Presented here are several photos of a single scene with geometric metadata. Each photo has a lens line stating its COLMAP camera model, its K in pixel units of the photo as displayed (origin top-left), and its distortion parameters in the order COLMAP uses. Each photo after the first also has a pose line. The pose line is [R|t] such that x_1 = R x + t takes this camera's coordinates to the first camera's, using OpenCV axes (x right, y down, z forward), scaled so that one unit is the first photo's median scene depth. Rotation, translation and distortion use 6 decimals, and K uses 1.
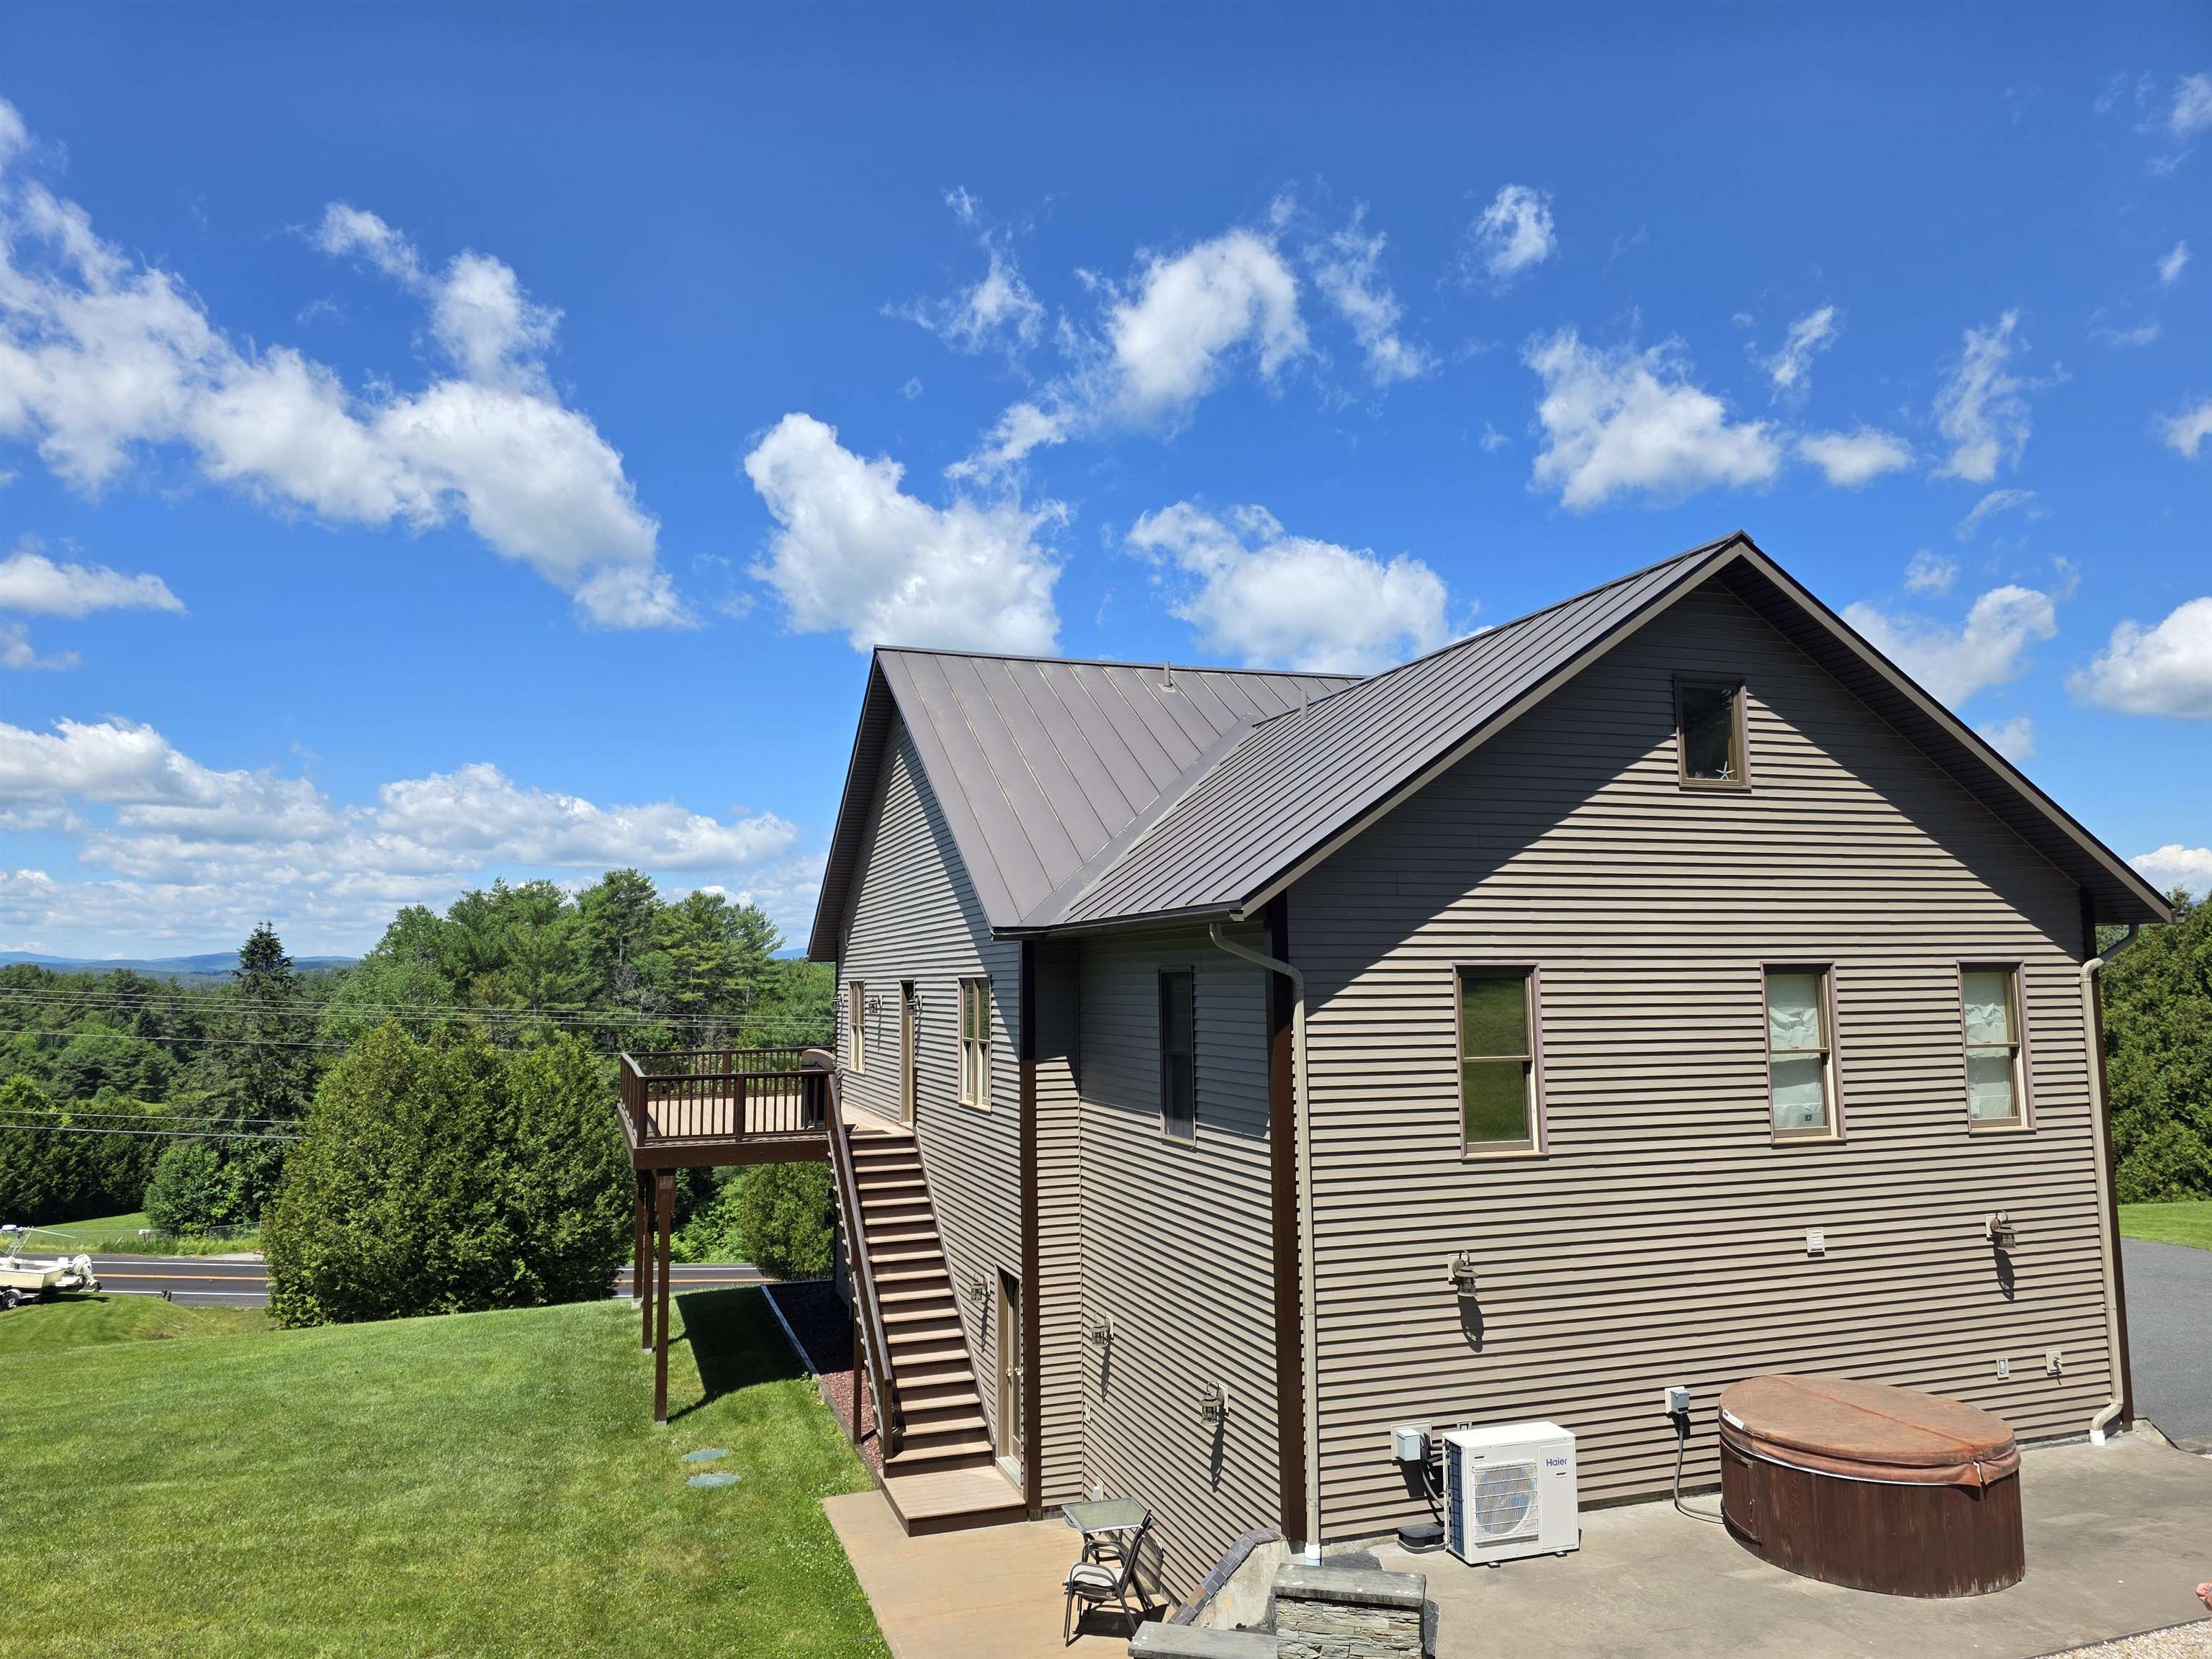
lens RADIAL K [[1471.5, 0, 1088.0], [0, 1471.5, 827.9], [0, 0, 1]] dist [-0.003575, -0.002429]
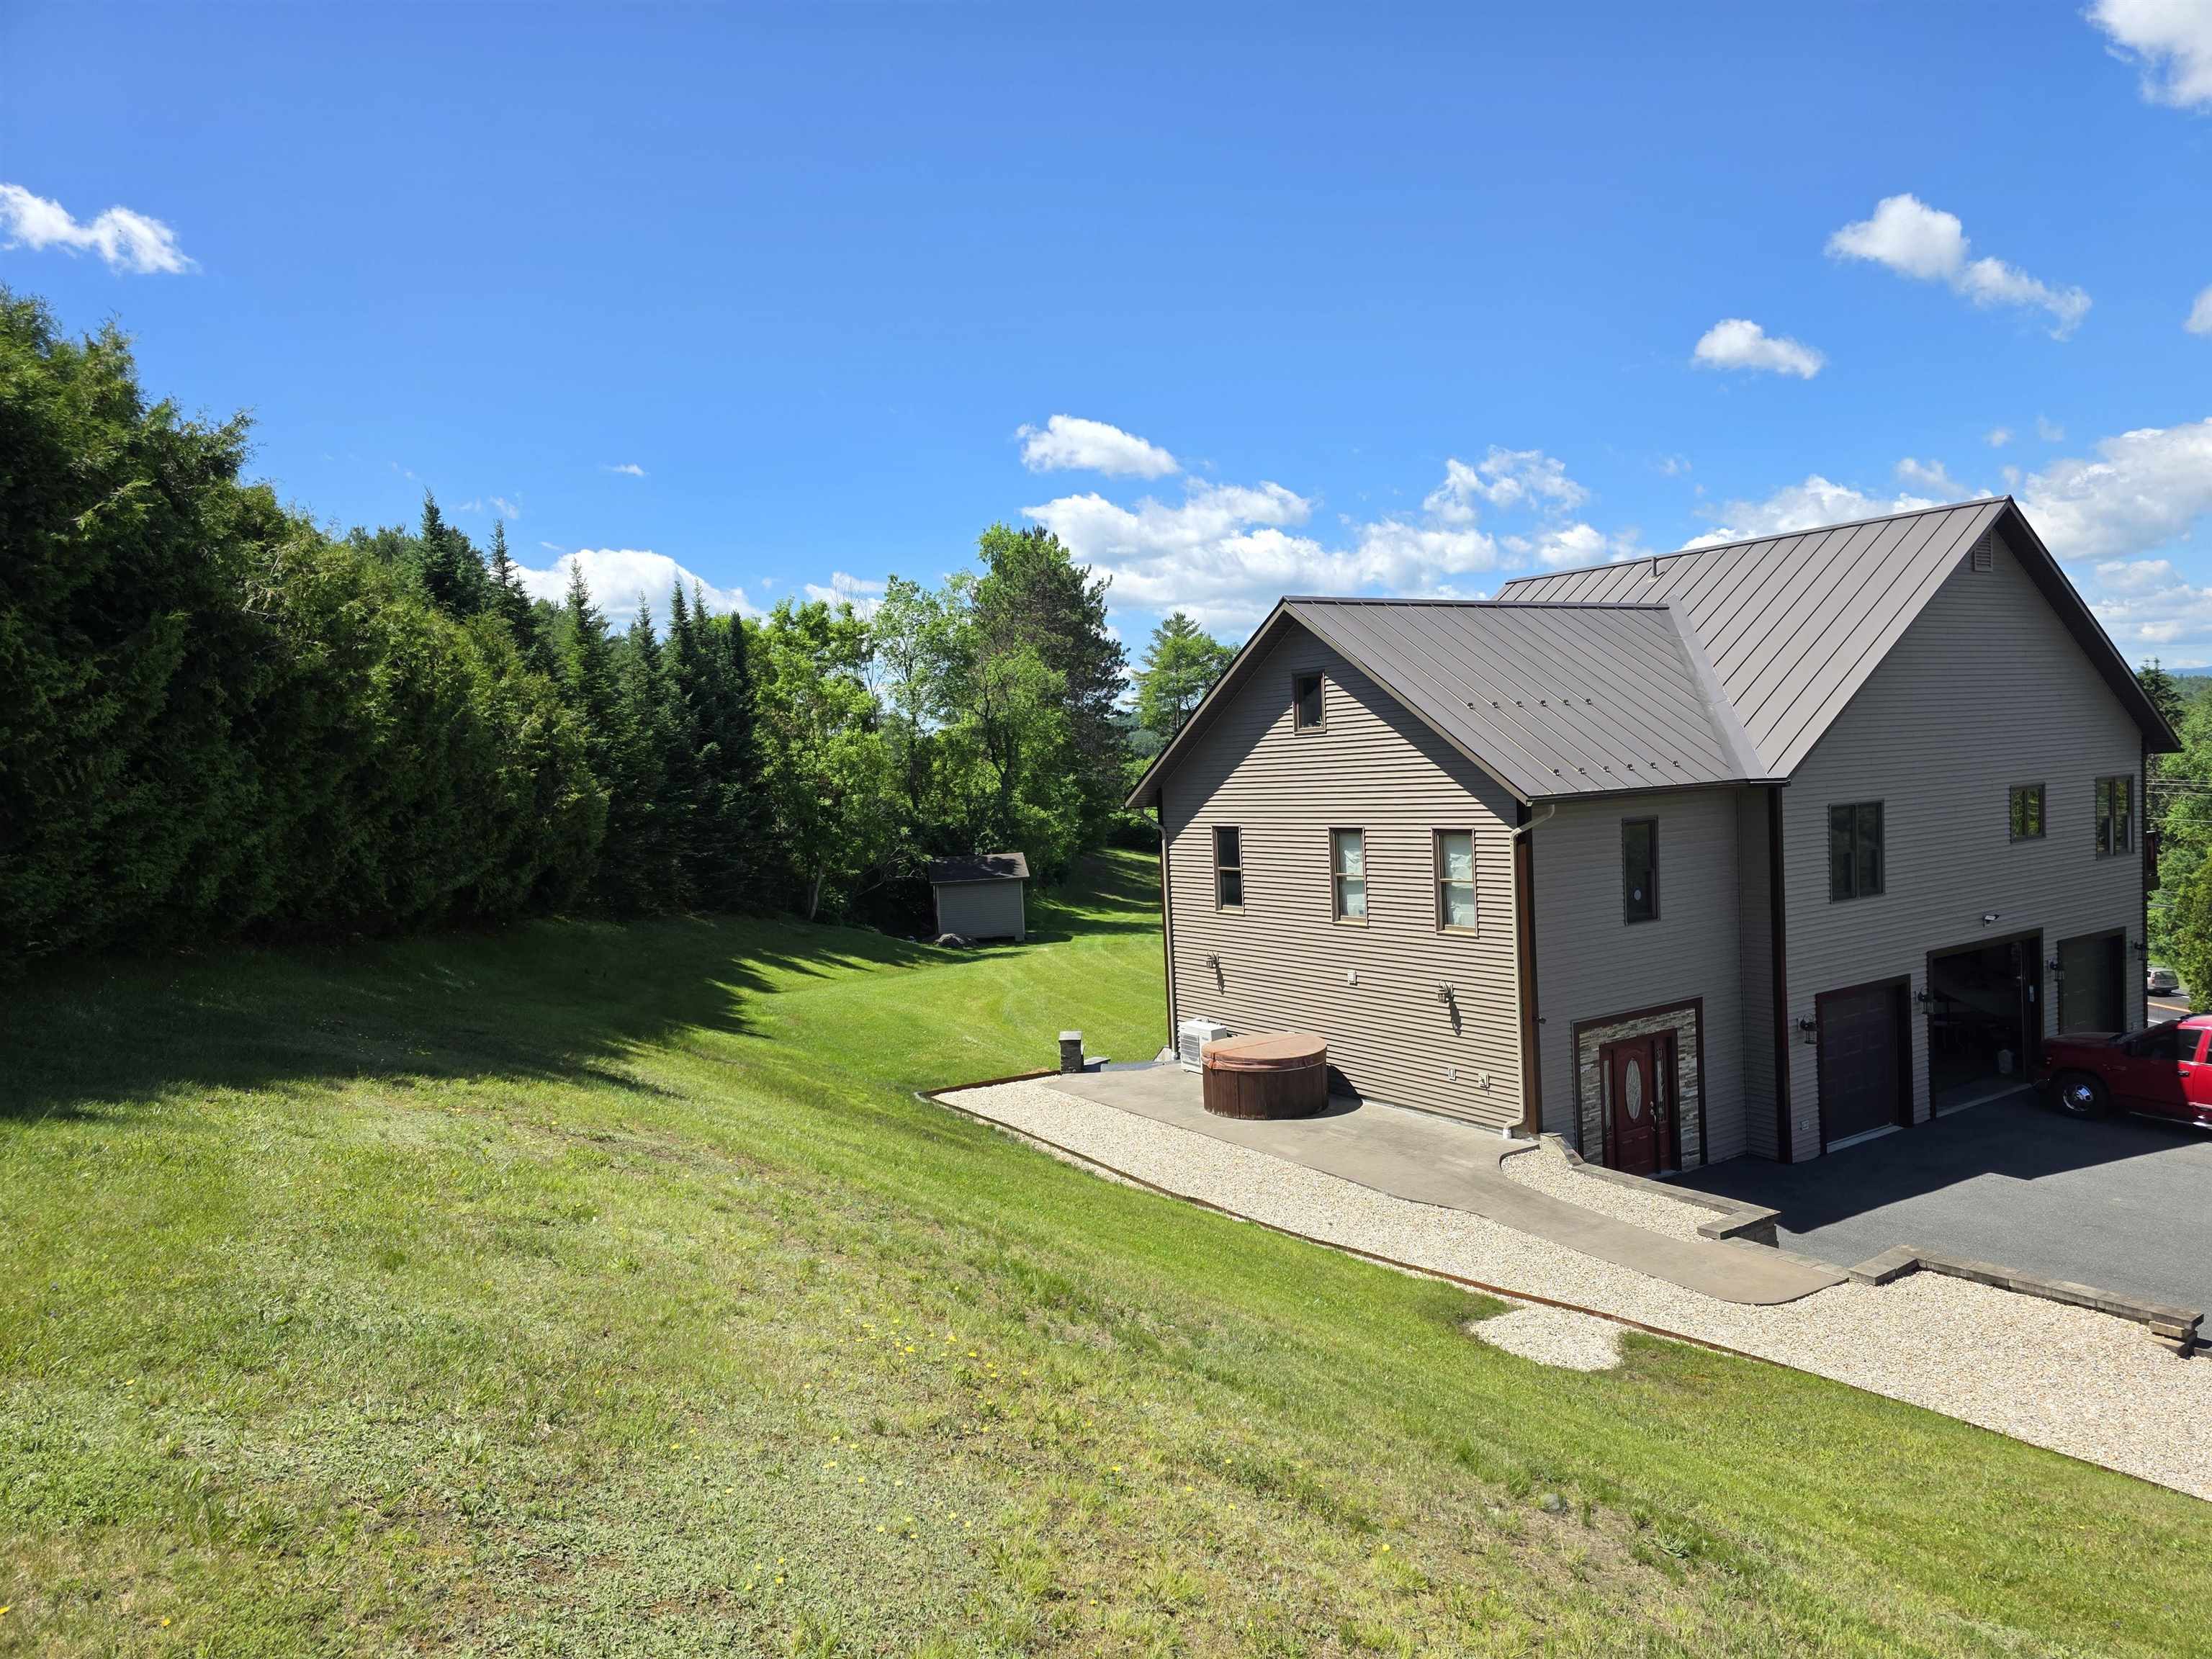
lens RADIAL K [[1471.5, 0, 1107.6], [0, 1471.5, 833.8], [0, 0, 1]] dist [-0.003575, -0.002429]
pose [[0.238248, 0.041604, -0.970313, 2.166467], [0.154525, 0.984731, 0.080164, -0.089876], [0.958833, -0.169036, 0.228182, 0.307018]]
